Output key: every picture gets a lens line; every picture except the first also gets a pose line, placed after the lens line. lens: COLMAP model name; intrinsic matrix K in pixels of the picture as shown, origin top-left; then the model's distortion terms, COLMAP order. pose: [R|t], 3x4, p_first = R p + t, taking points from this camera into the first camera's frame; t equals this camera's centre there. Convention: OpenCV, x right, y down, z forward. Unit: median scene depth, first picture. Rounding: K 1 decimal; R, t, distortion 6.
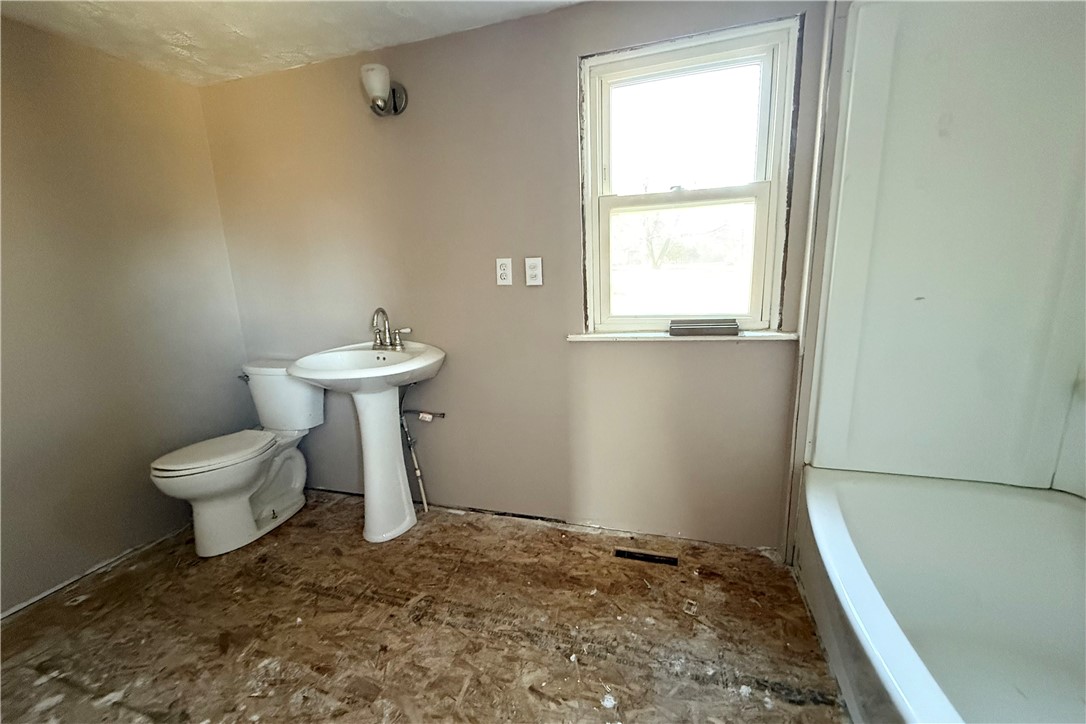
lens RADIAL K [[435.7, 0, 538.2], [0, 435.7, 359.7], [0, 0, 1]] dist [0.001163, 0.000118]
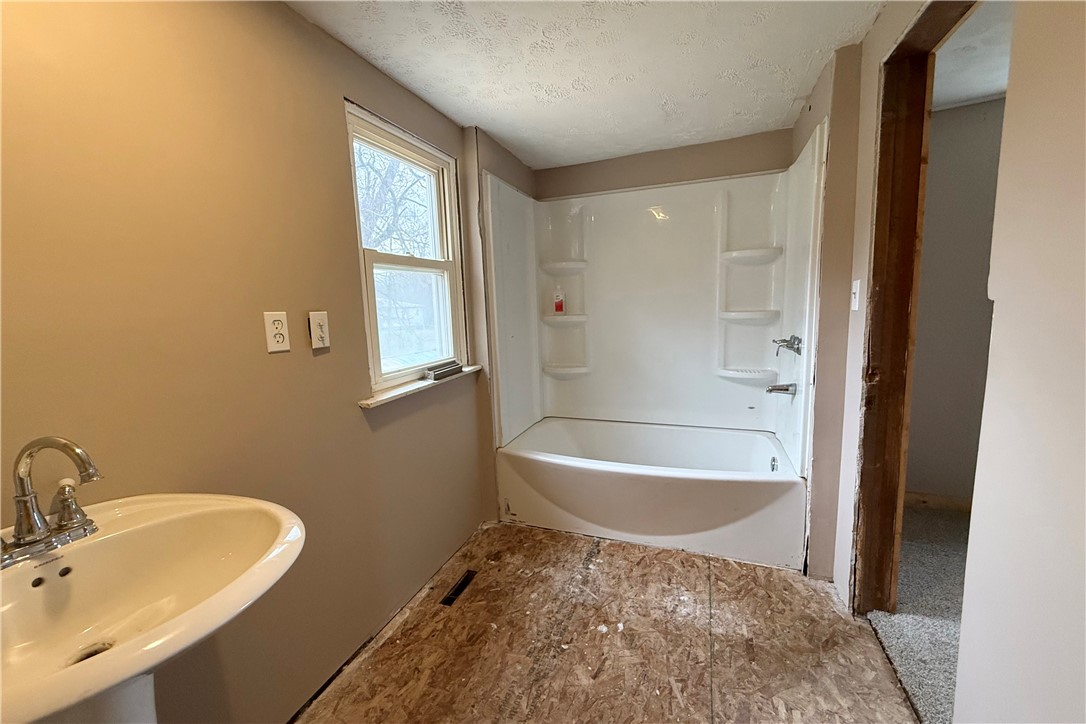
lens RADIAL K [[435.7, 0, 538.2], [0, 435.7, 359.7], [0, 0, 1]] dist [0.001163, 0.000118]
pose [[0.054859, -0.088429, 0.994571, -0.849467], [0.232635, 0.969791, 0.073394, -0.136774], [-0.971016, 0.227346, 0.073773, 0.675978]]
